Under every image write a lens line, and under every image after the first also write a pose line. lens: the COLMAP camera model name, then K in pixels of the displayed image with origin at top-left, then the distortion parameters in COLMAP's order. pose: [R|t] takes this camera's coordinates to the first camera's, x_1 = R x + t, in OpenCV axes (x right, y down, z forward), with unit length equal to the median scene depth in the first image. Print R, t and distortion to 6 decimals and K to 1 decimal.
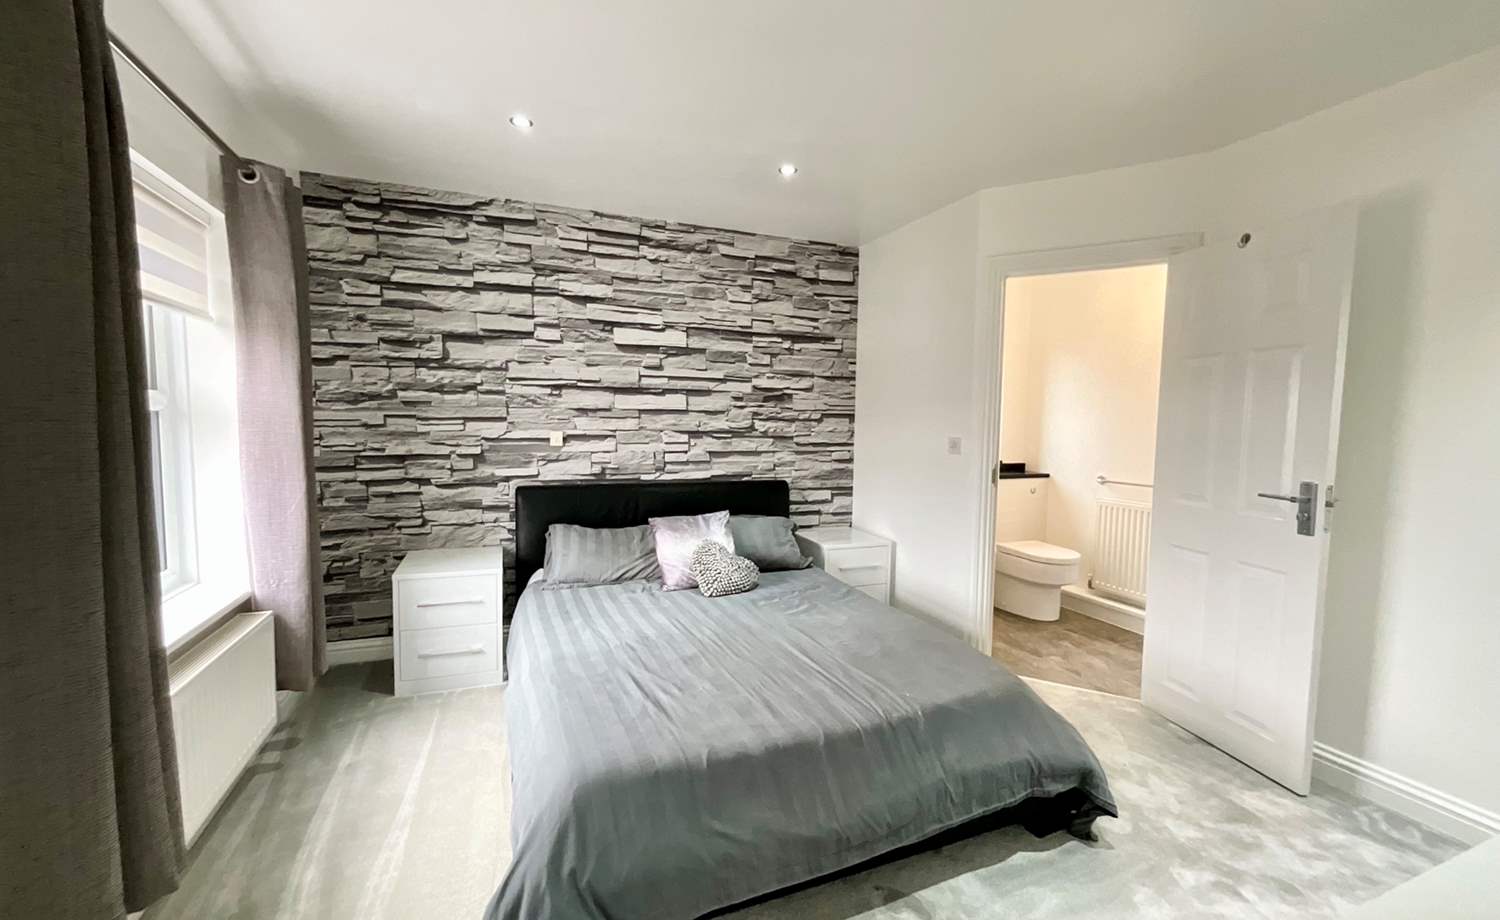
lens RADIAL K [[609.2, 0, 749.1], [0, 609.2, 465.6], [0, 0, 1]] dist [-0.009786, 0.007178]
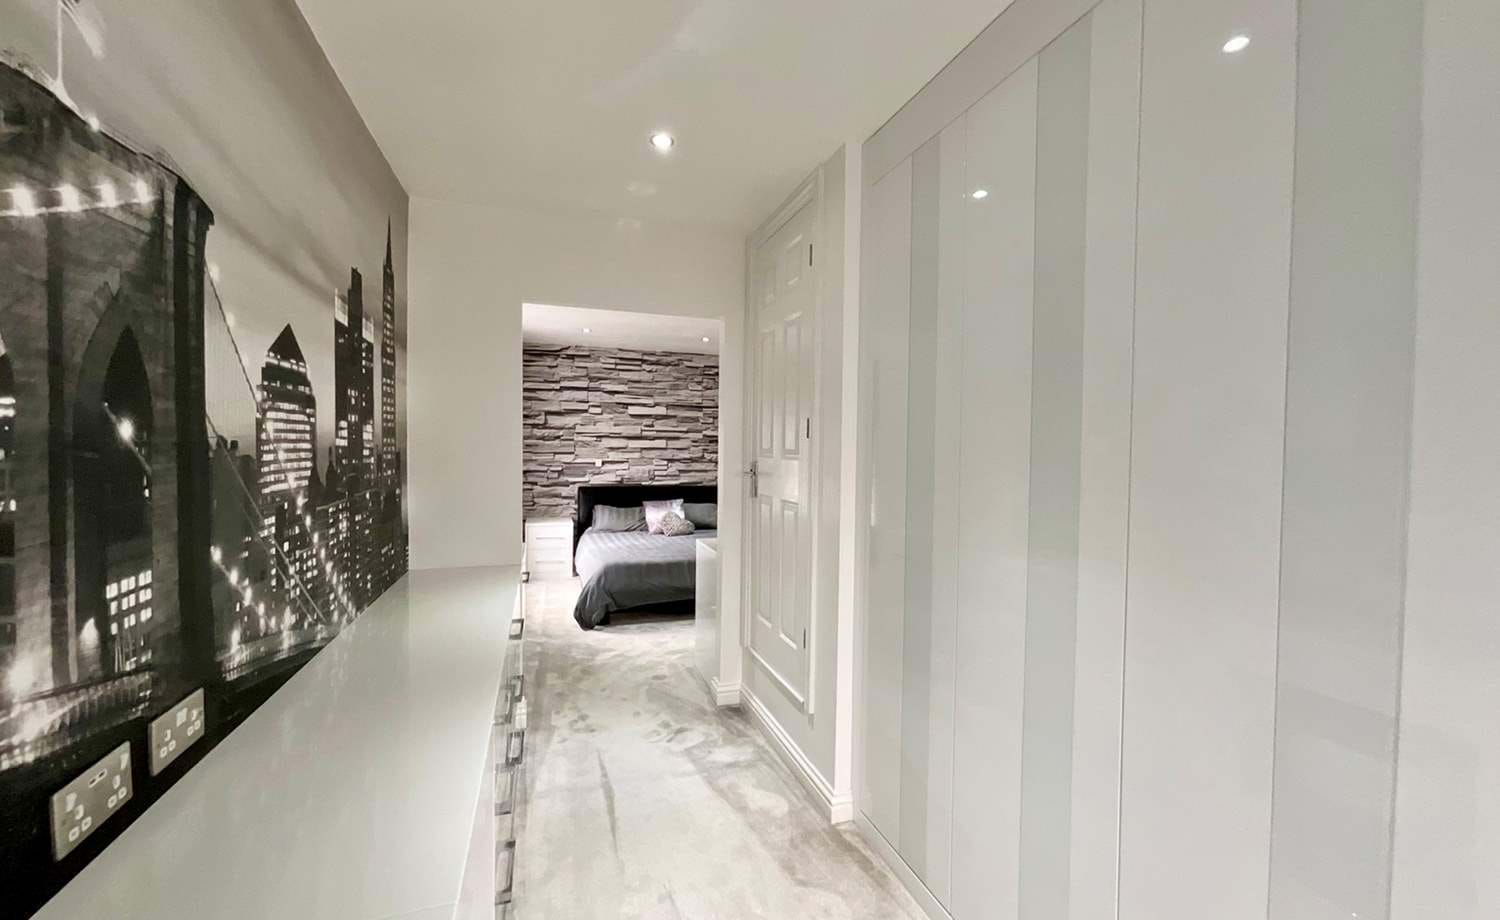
lens RADIAL K [[609.2, 0, 749.1], [0, 609.2, 465.6], [0, 0, 1]] dist [-0.009786, 0.007178]
pose [[0.998384, 0.000705, -0.056819, 0.285293], [-0.003229, 0.999011, -0.044346, 0.050882], [0.056731, 0.044458, 0.997399, -0.949170]]
